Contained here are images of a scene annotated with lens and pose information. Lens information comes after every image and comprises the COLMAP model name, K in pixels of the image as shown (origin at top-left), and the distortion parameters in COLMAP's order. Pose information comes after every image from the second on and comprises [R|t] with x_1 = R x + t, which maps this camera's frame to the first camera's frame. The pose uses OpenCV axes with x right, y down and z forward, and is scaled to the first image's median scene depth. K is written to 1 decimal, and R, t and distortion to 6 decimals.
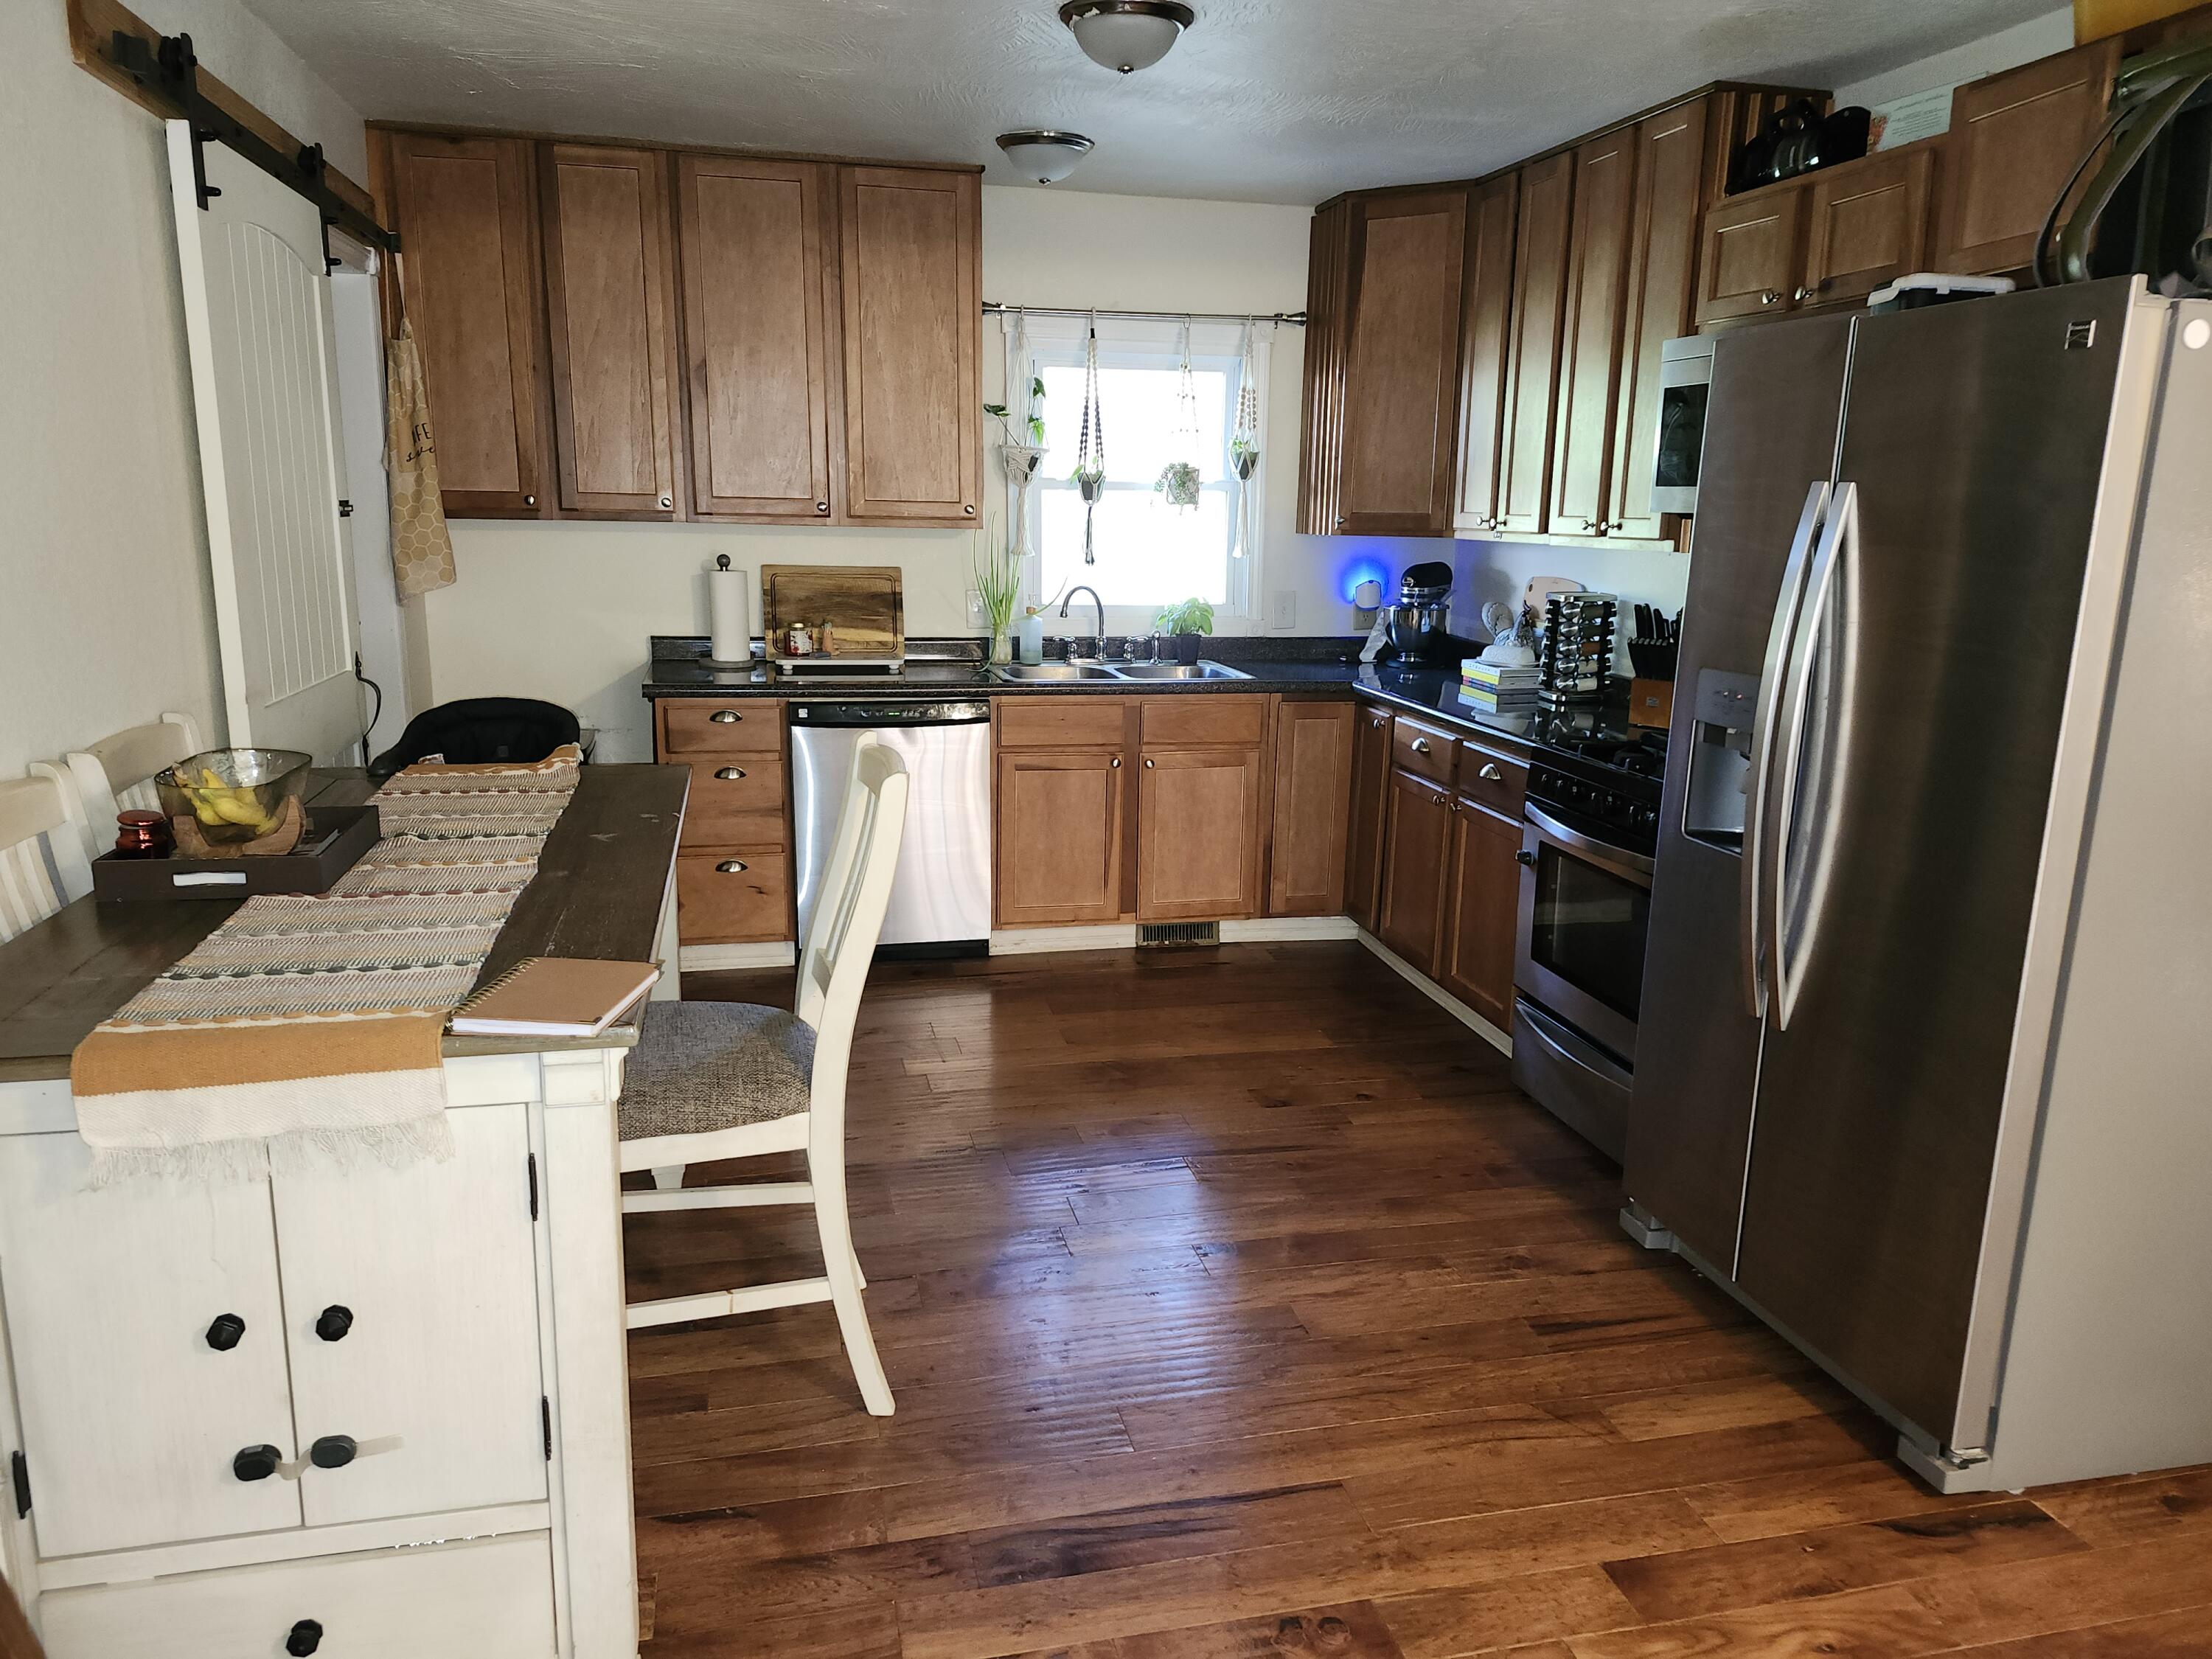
lens RADIAL K [[1536.9, 0, 1106.0], [0, 1536.9, 839.4], [0, 0, 1]] dist [0.109444, -0.155749]
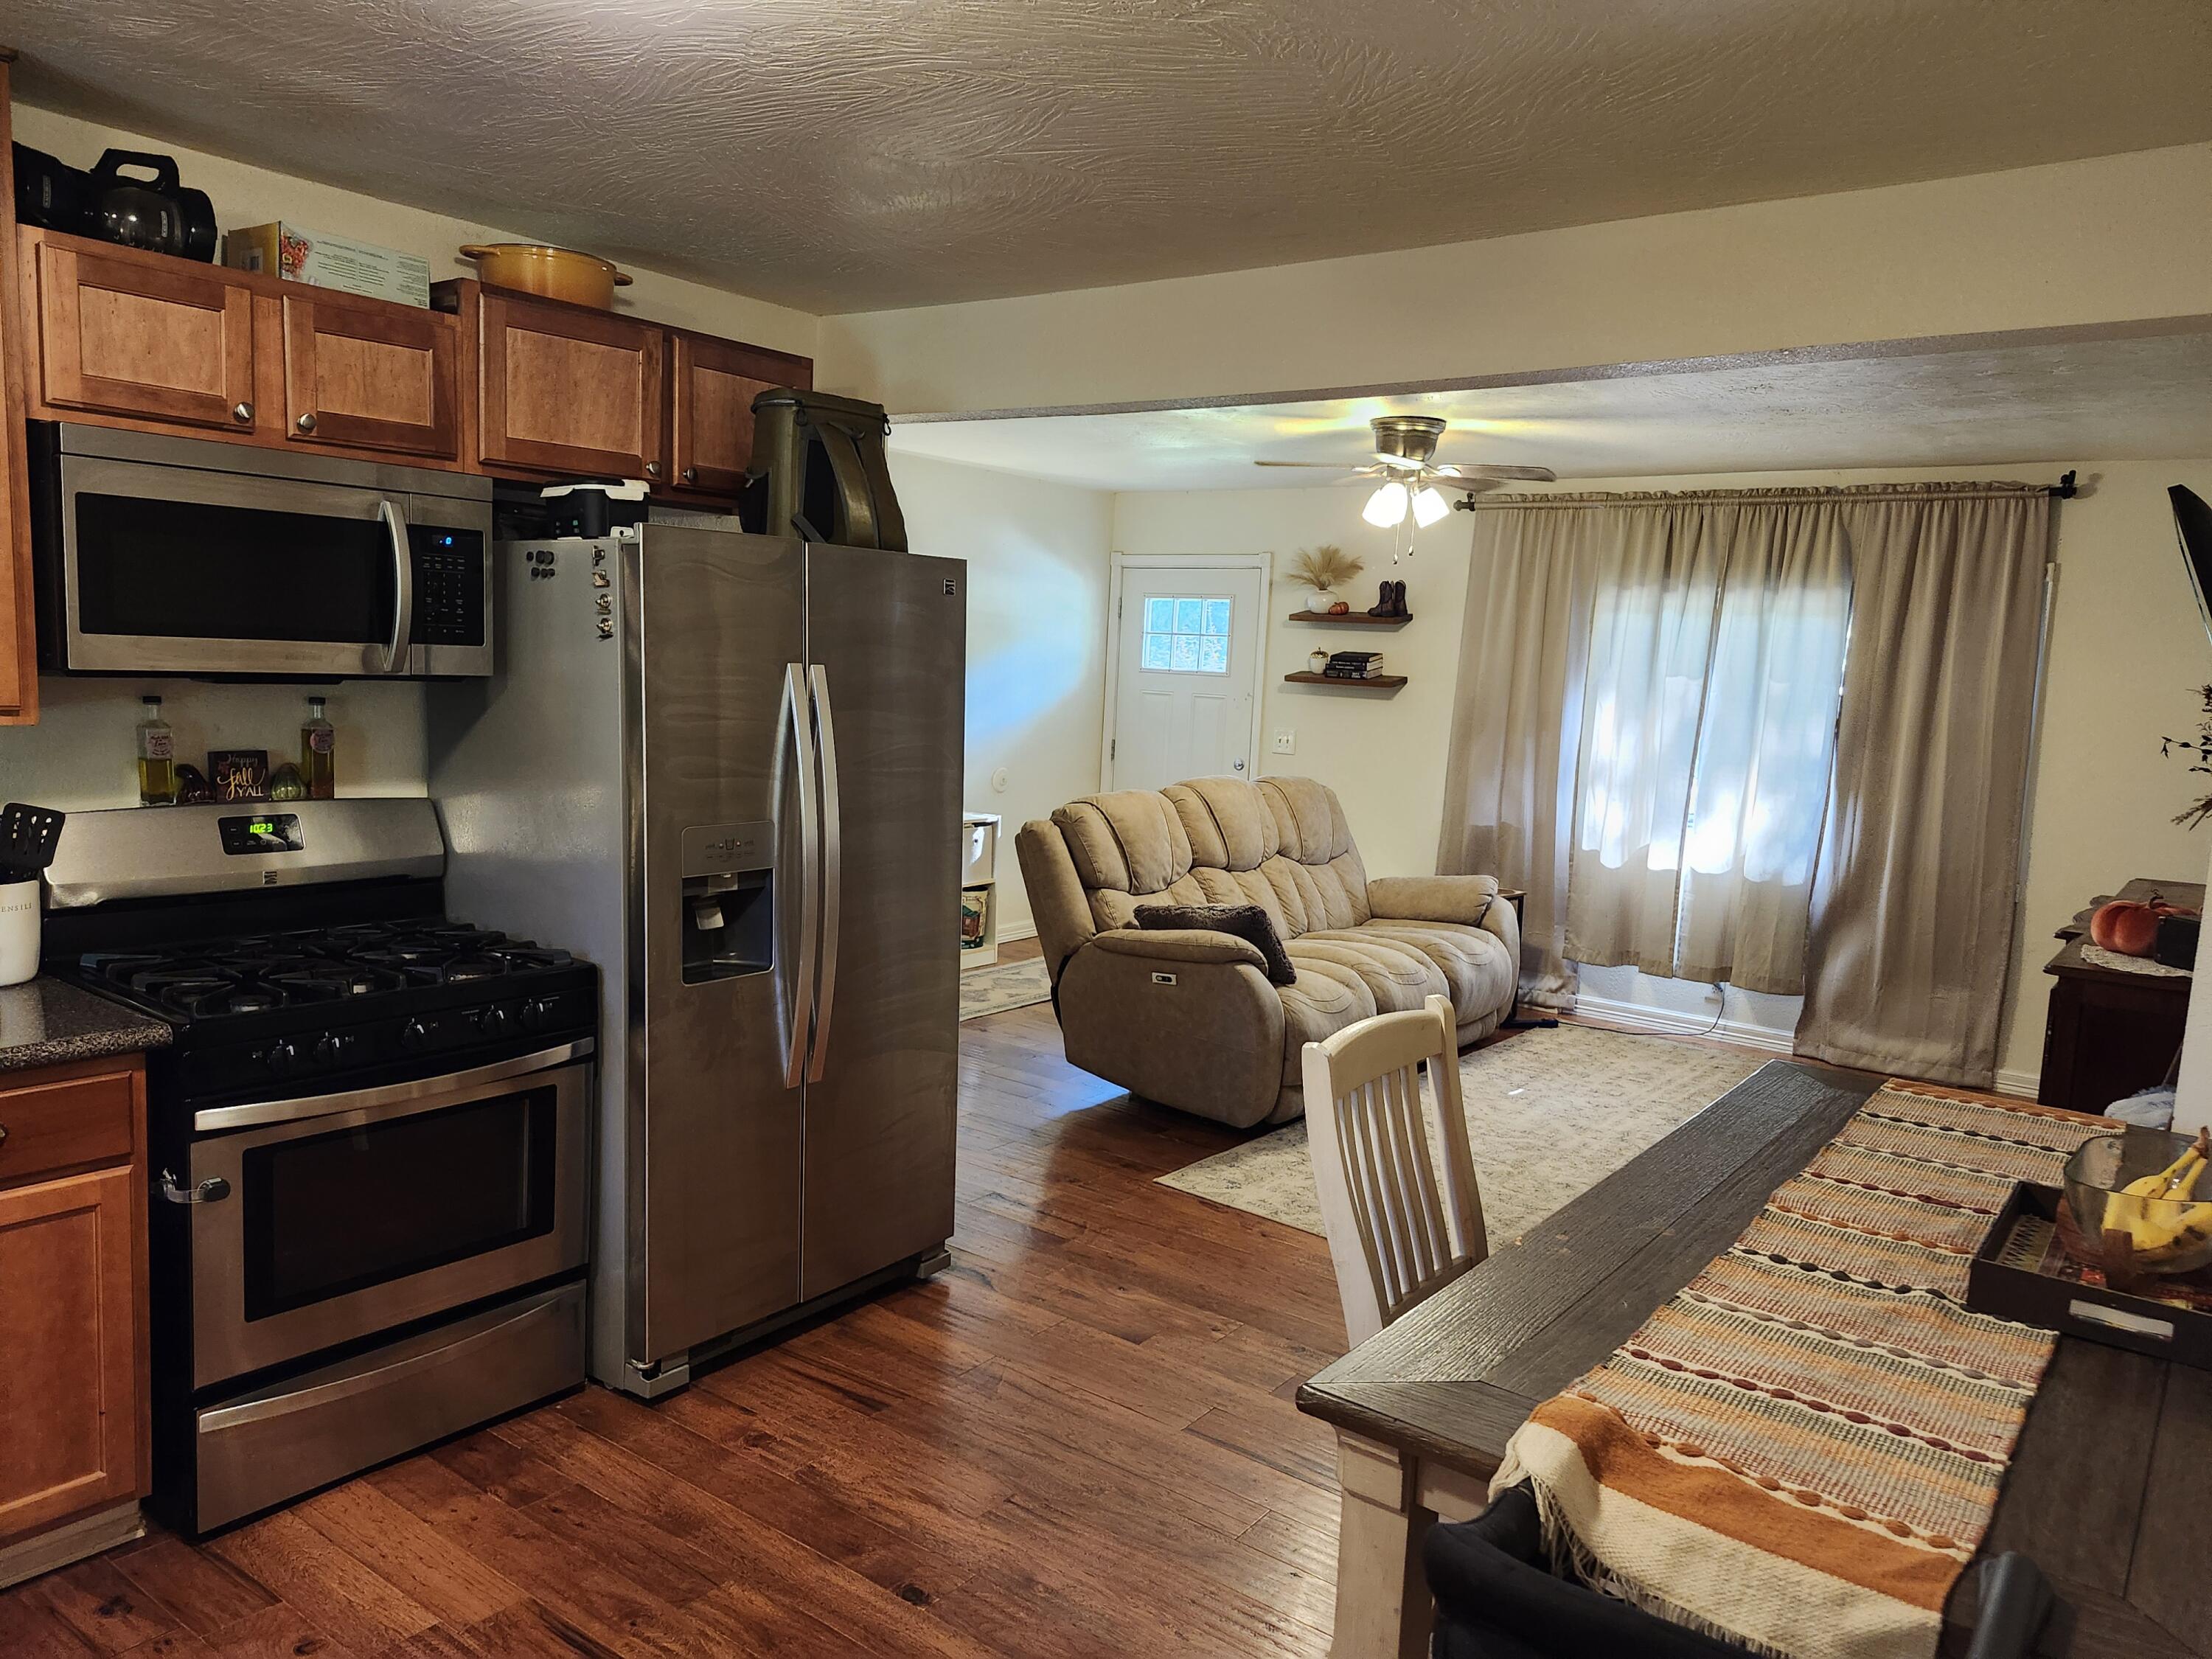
lens RADIAL K [[1532.4, 0, 1133.2], [0, 1532.4, 854.5], [0, 0, 1]] dist [0.087337, -0.113305]
pose [[-0.650943, -0.149577, 0.744245, -0.357520], [0.103594, 0.953721, 0.282284, -0.212047], [-0.752025, 0.260850, -0.605322, 0.830301]]
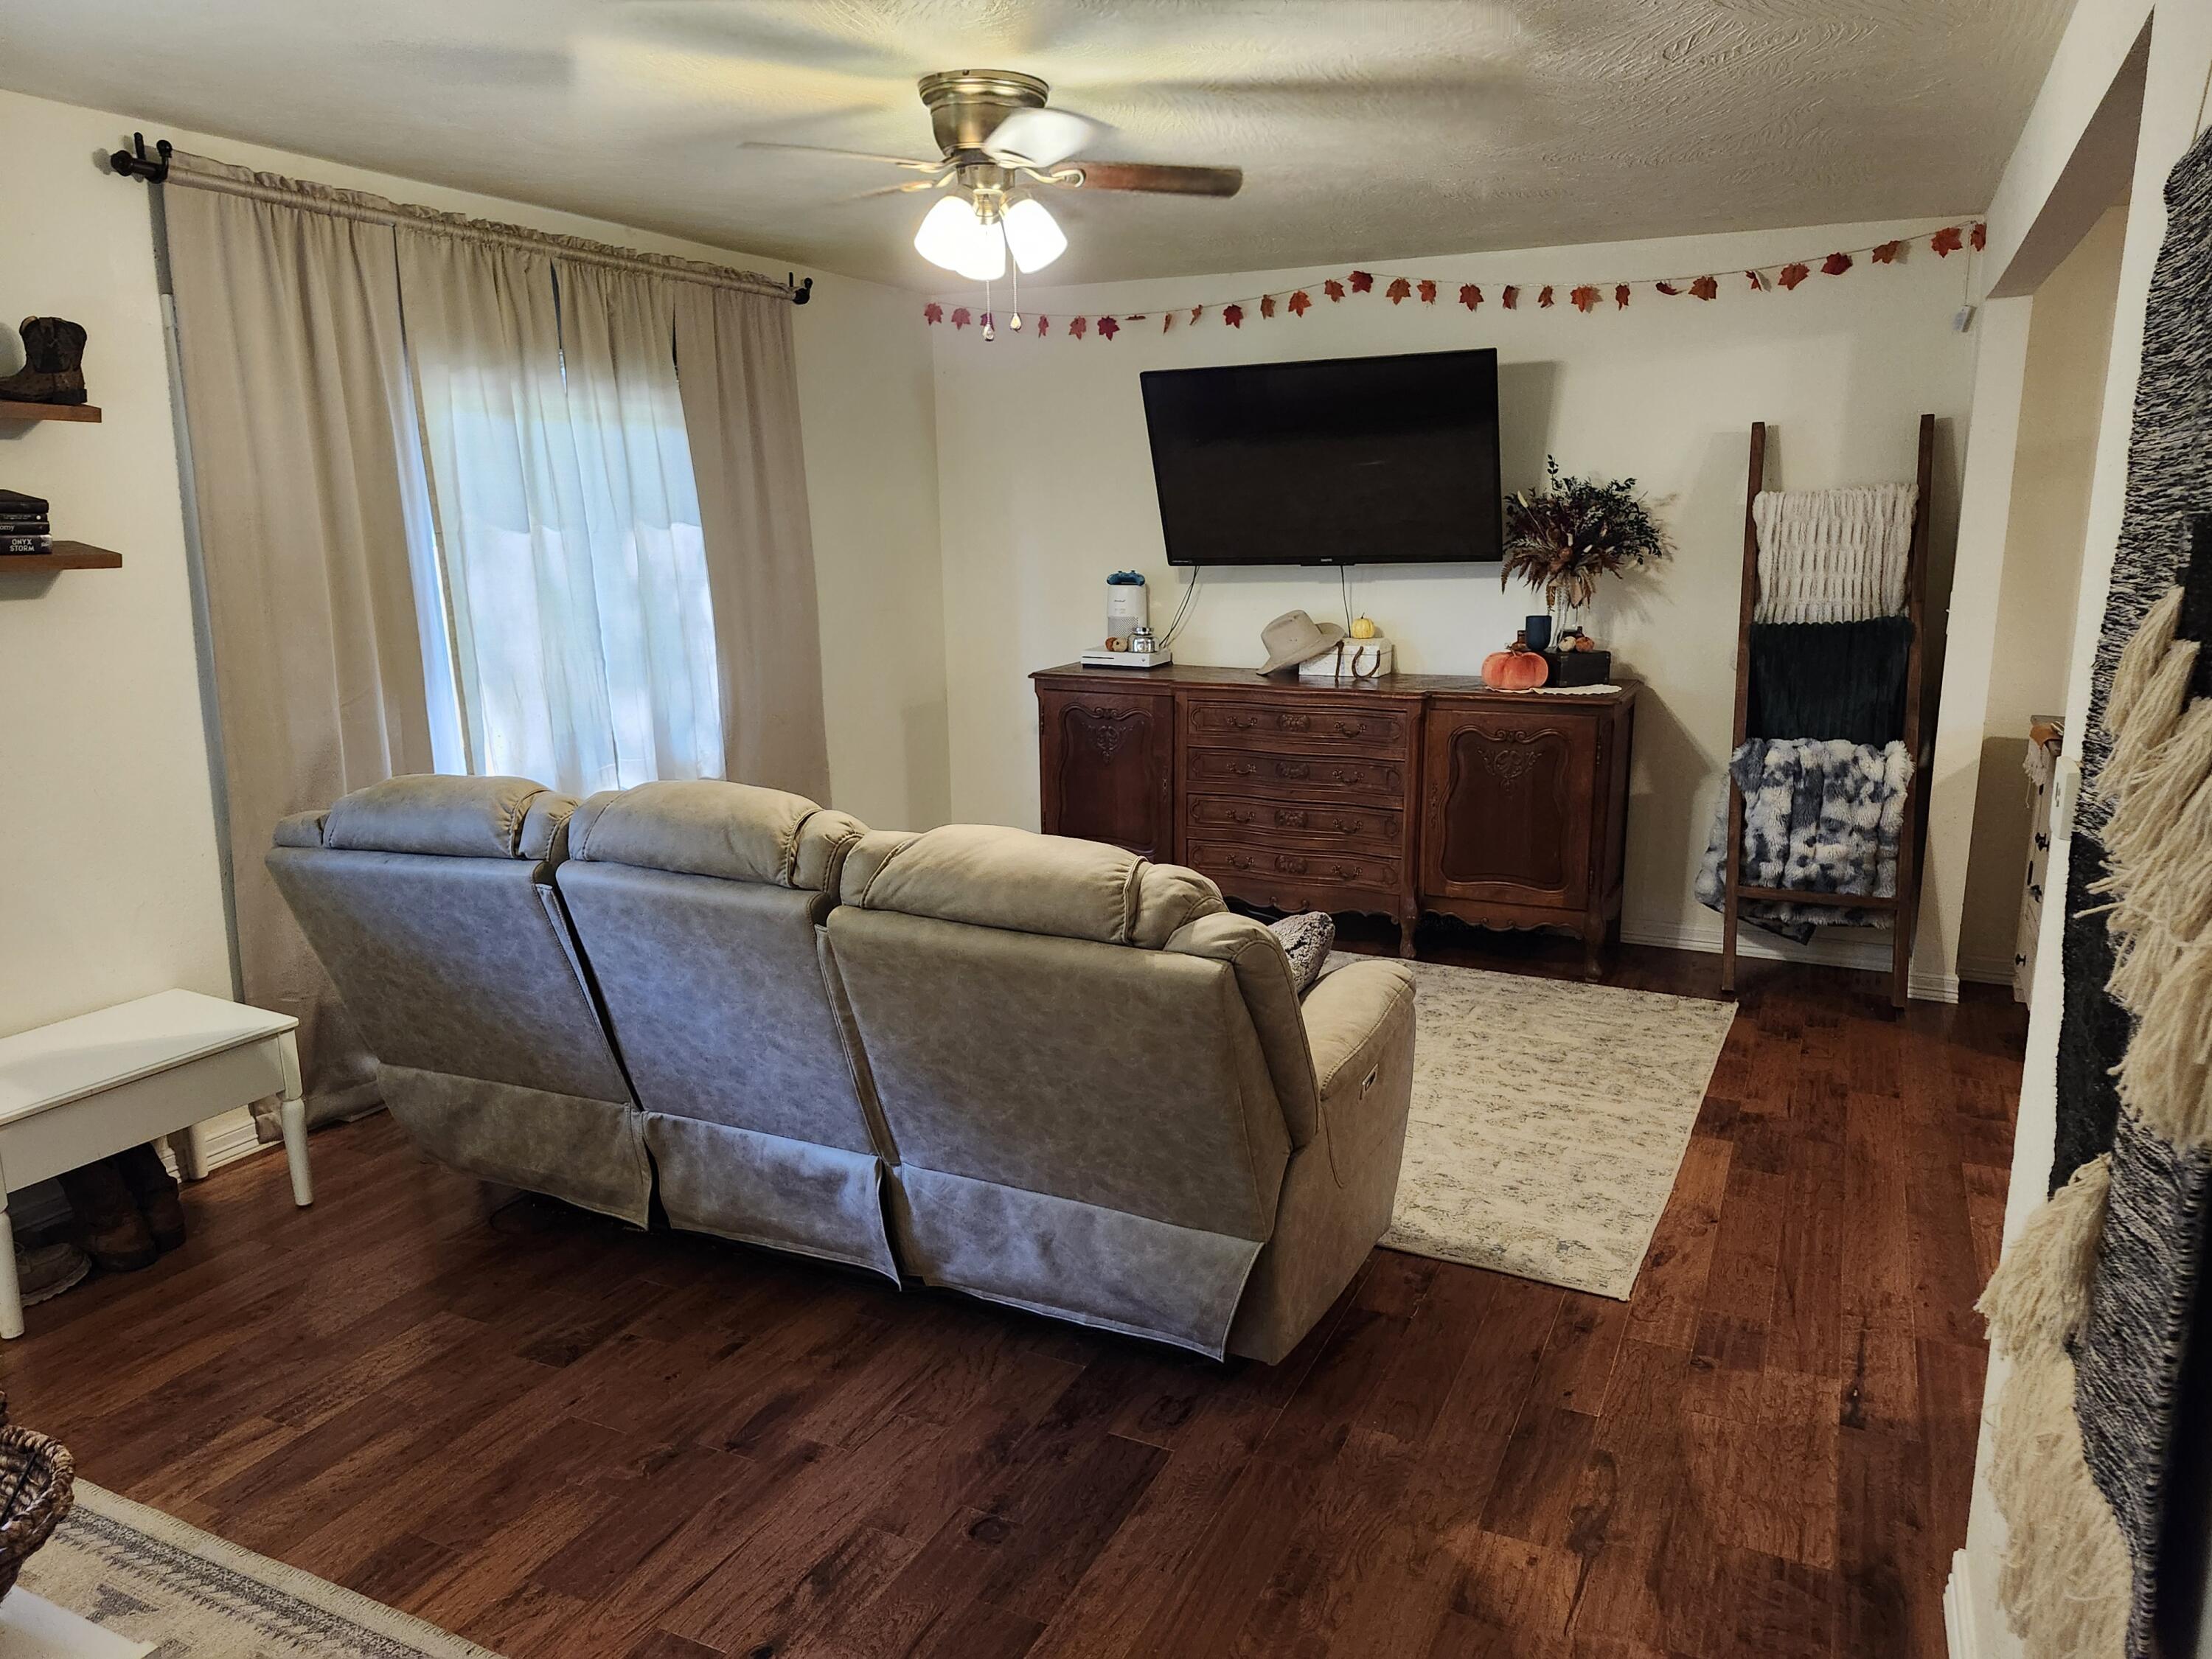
lens RADIAL K [[1546.0, 0, 1116.0], [0, 1546.0, 846.5], [0, 0, 1]] dist [0.092412, -0.119484]
pose [[-0.618950, 0.150885, -0.770801, 0.900874], [-0.176165, 0.929702, 0.323449, -0.101461], [0.765419, 0.335987, -0.548859, 0.438042]]
